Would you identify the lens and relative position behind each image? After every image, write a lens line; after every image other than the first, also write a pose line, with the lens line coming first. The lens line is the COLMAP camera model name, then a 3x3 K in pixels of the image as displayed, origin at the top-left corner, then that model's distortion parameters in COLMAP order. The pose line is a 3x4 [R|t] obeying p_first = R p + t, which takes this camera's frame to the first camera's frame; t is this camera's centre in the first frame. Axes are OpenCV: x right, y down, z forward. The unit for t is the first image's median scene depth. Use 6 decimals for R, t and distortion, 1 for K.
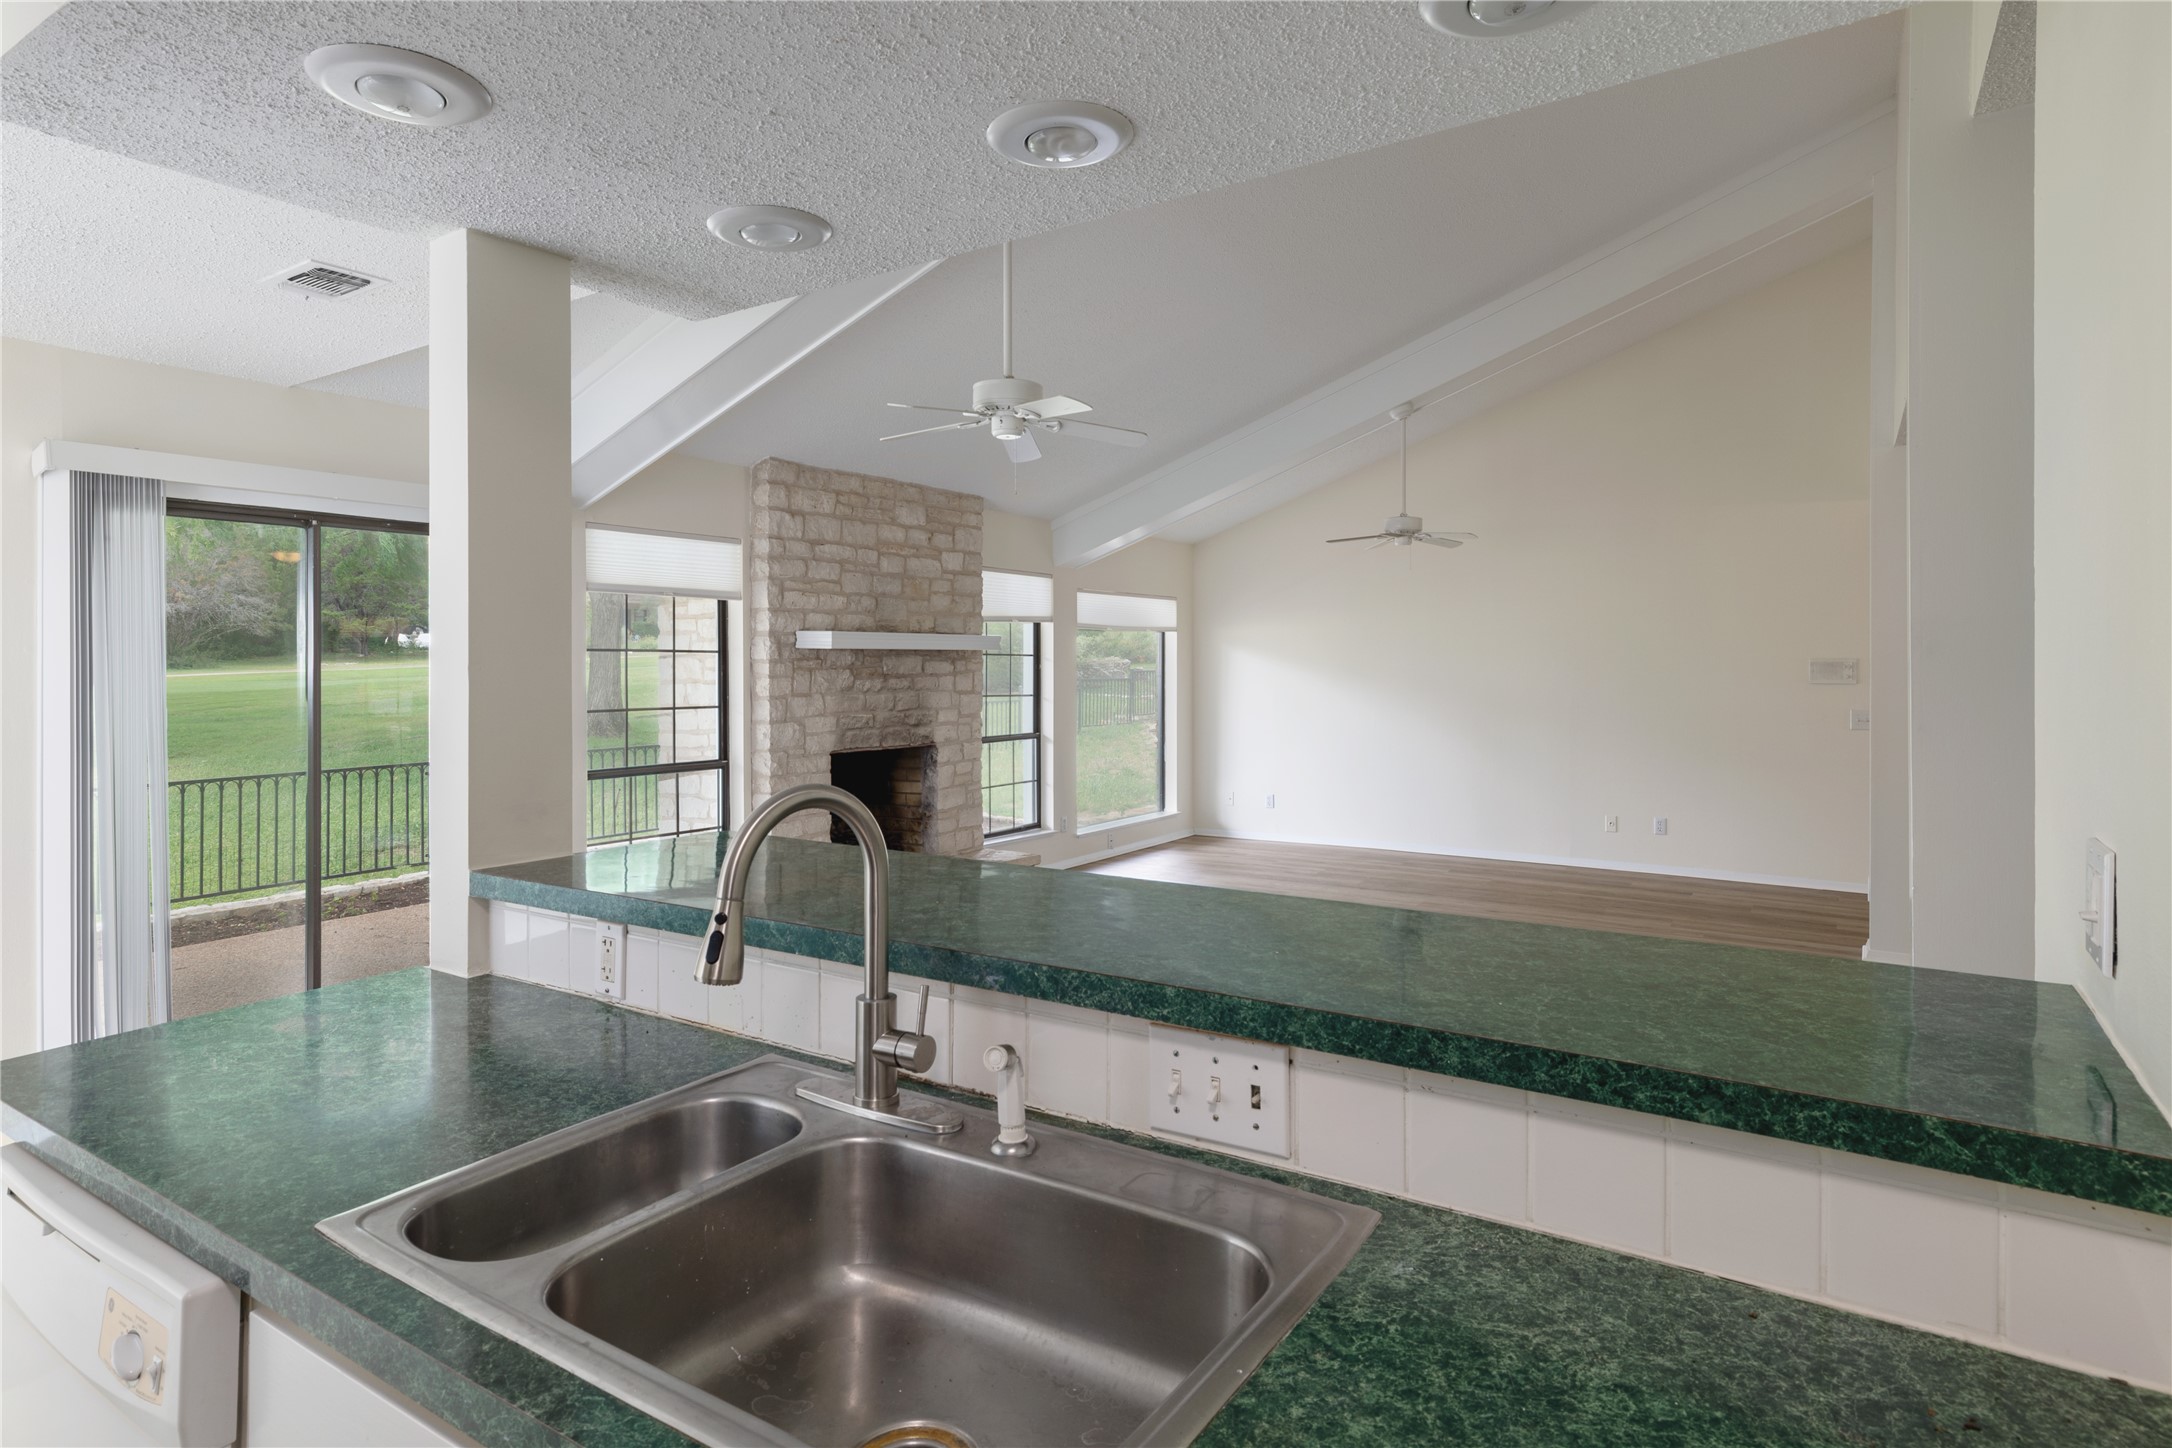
lens RADIAL K [[1167.6, 0, 1073.8], [0, 1167.6, 671.4], [0, 0, 1]] dist [-0.010188, 0.003609]
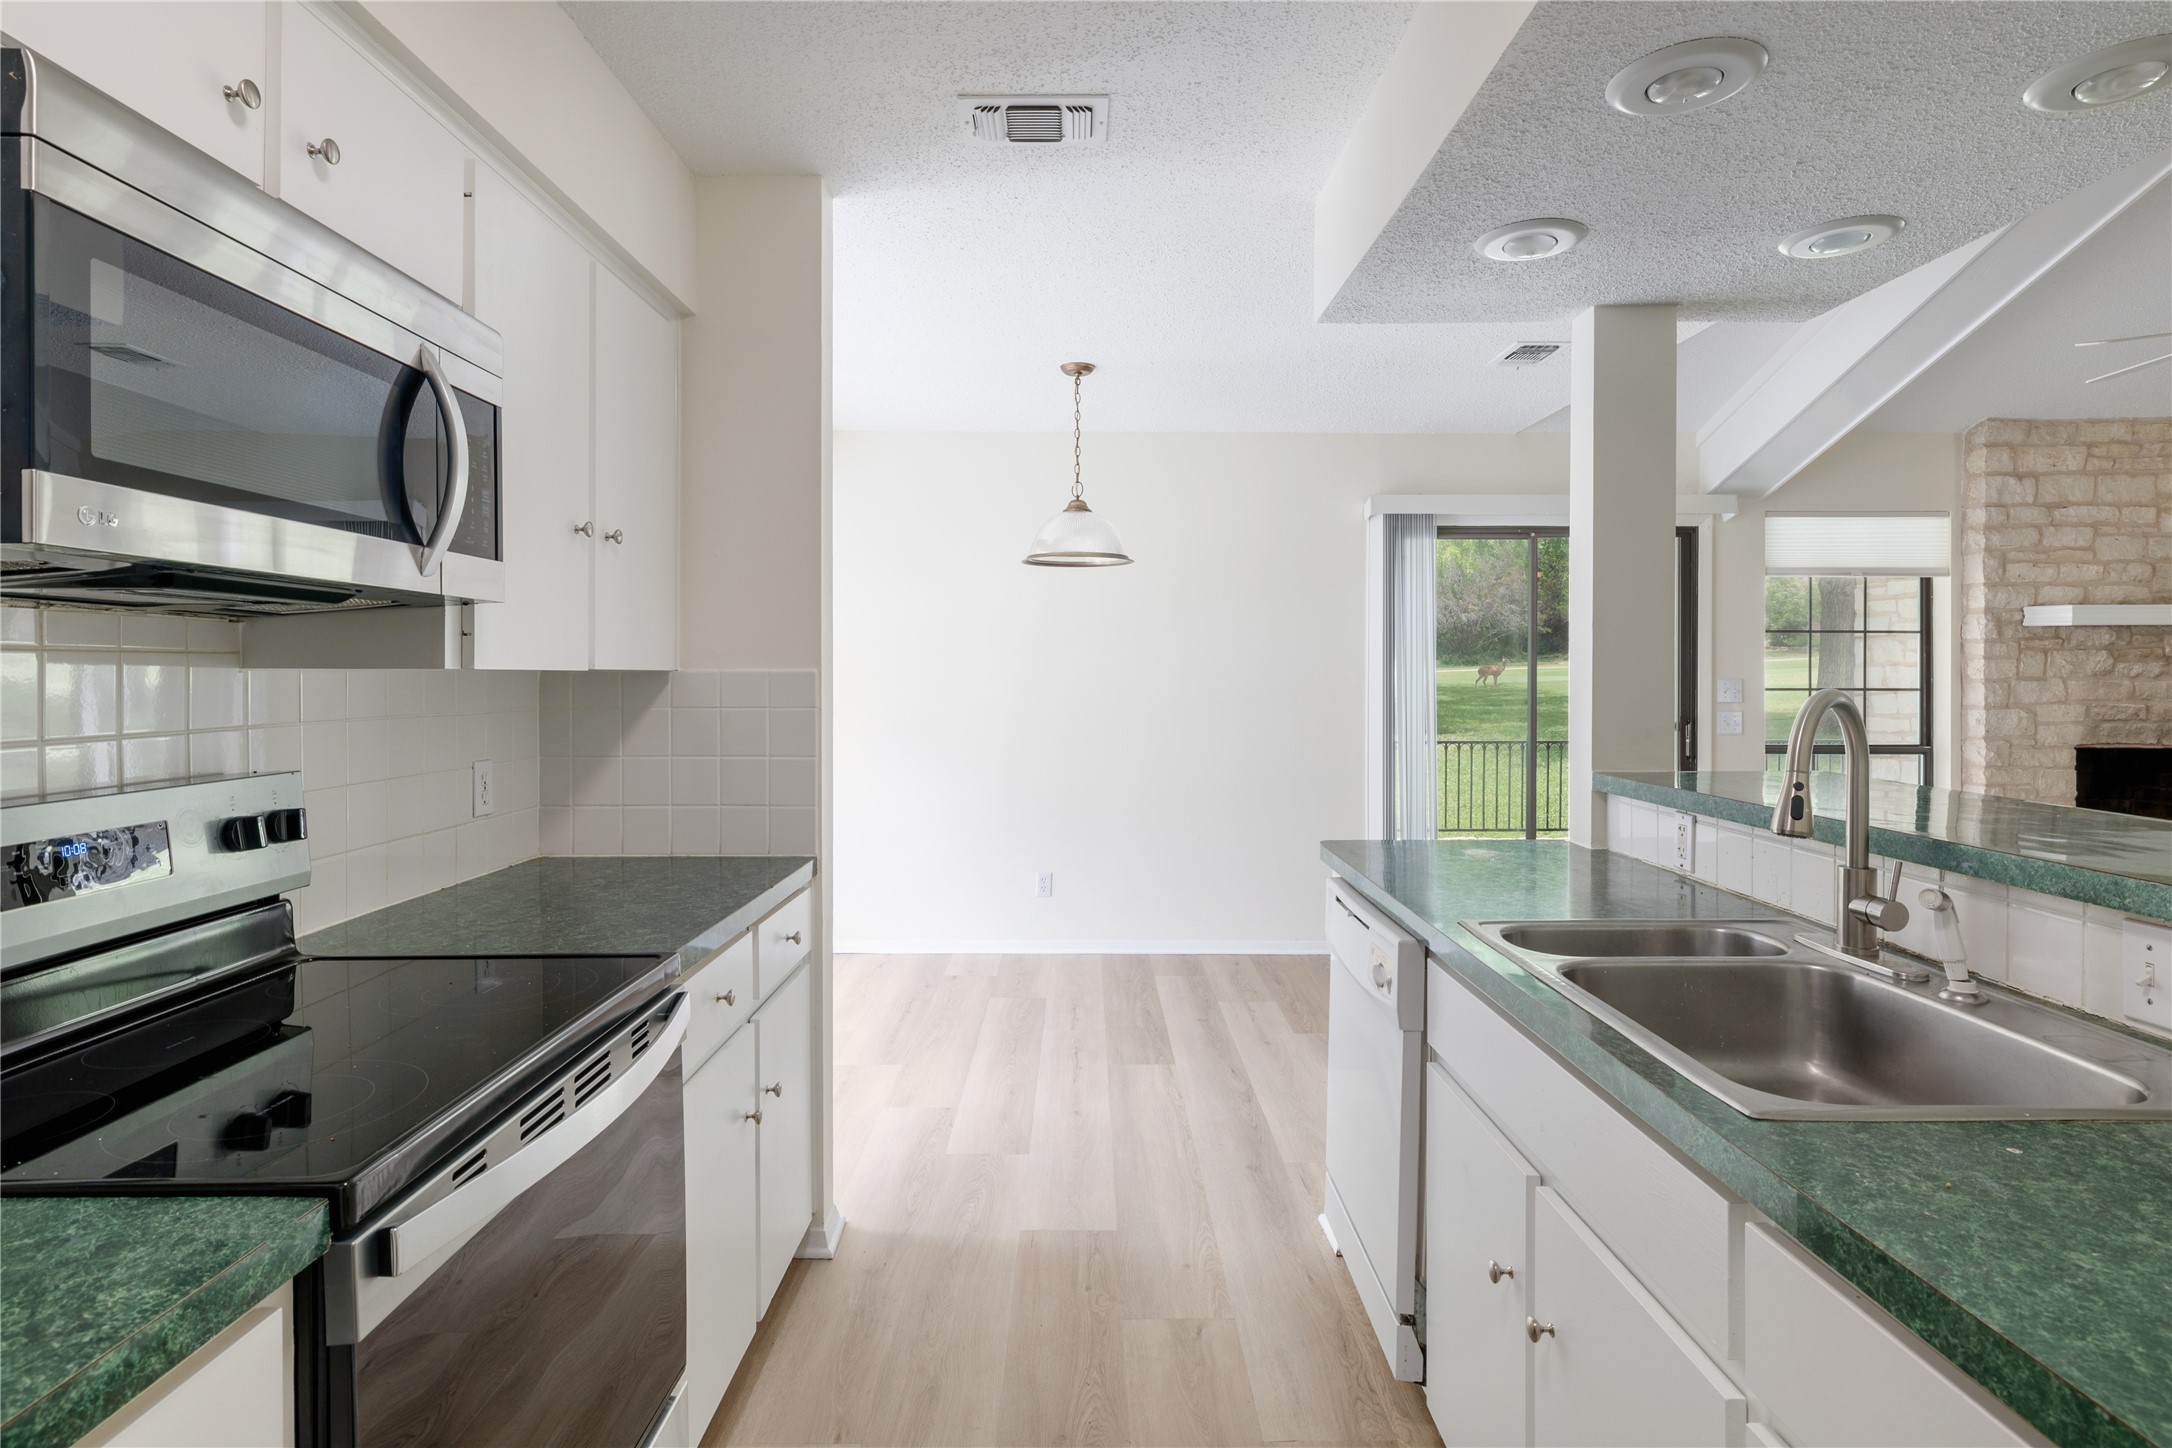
lens RADIAL K [[1144.6, 0, 1123.4], [0, 1144.6, 670.5], [0, 0, 1]] dist [0.019911, 0.000534]
pose [[0.579302, 0.004729, -0.815099, 0.088417], [-0.006213, 0.999980, 0.001386, 0.017417], [0.815089, 0.004261, 0.579320, -0.080155]]
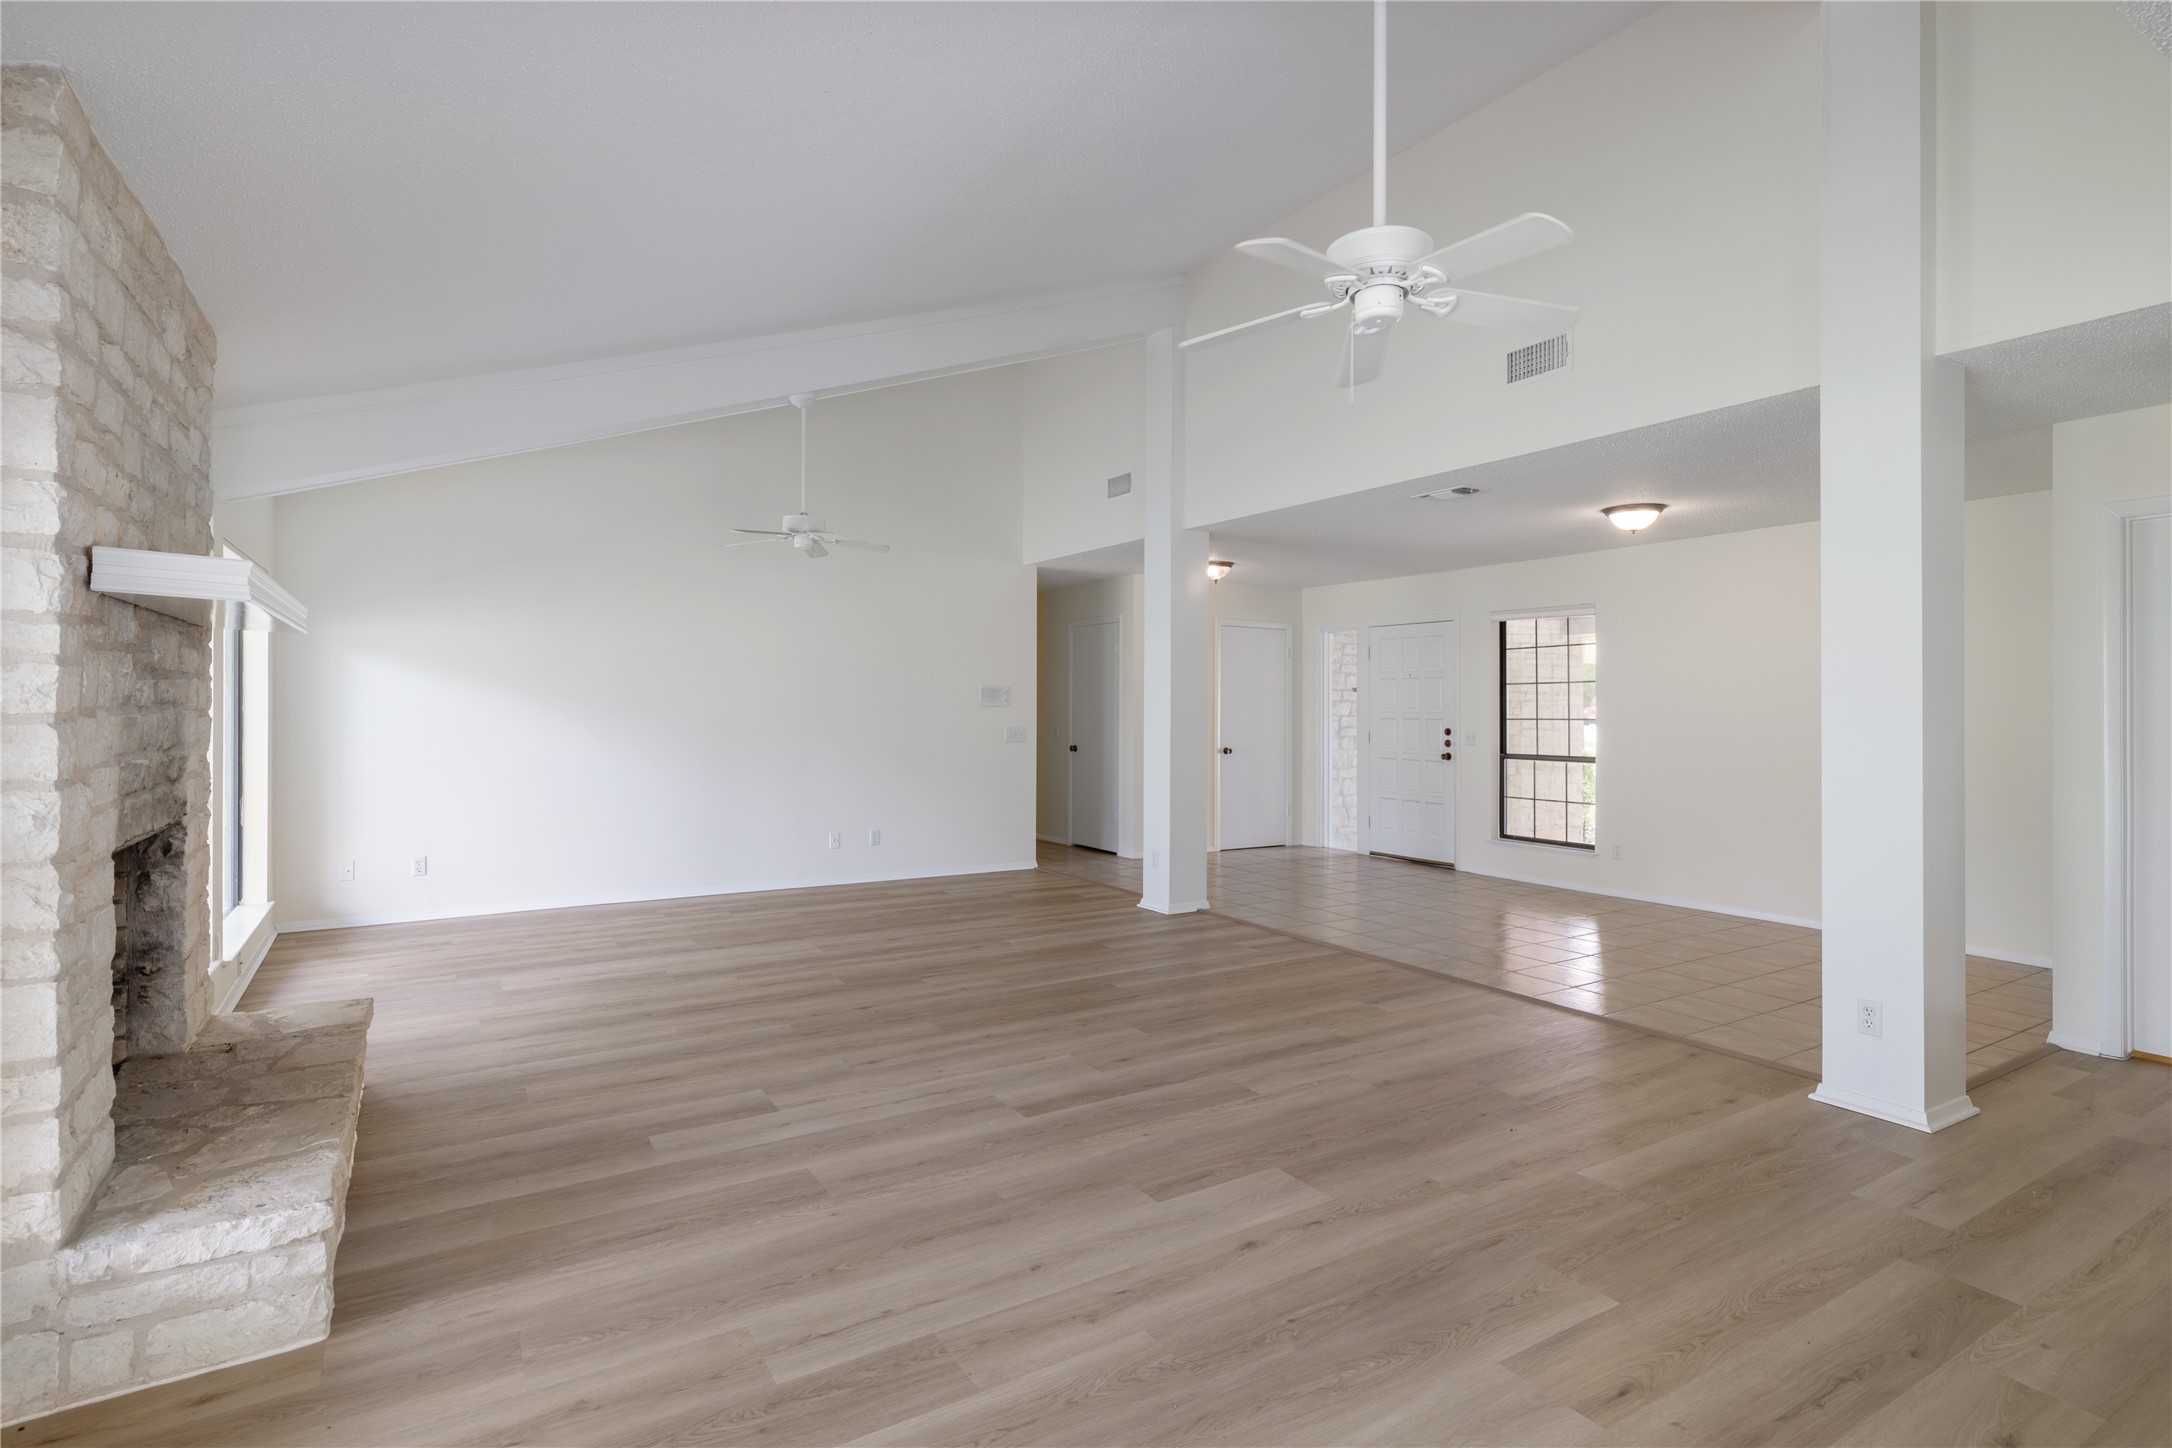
lens RADIAL K [[1103.2, 0, 1078.8], [0, 1103.2, 706.2], [0, 0, 1]] dist [0.025839, -0.003416]
pose [[0.417611, 0.005316, 0.908610, -0.446414], [-0.002173, 0.999986, -0.004852, 0.019803], [-0.908623, 0.000051, 0.417616, 0.553723]]
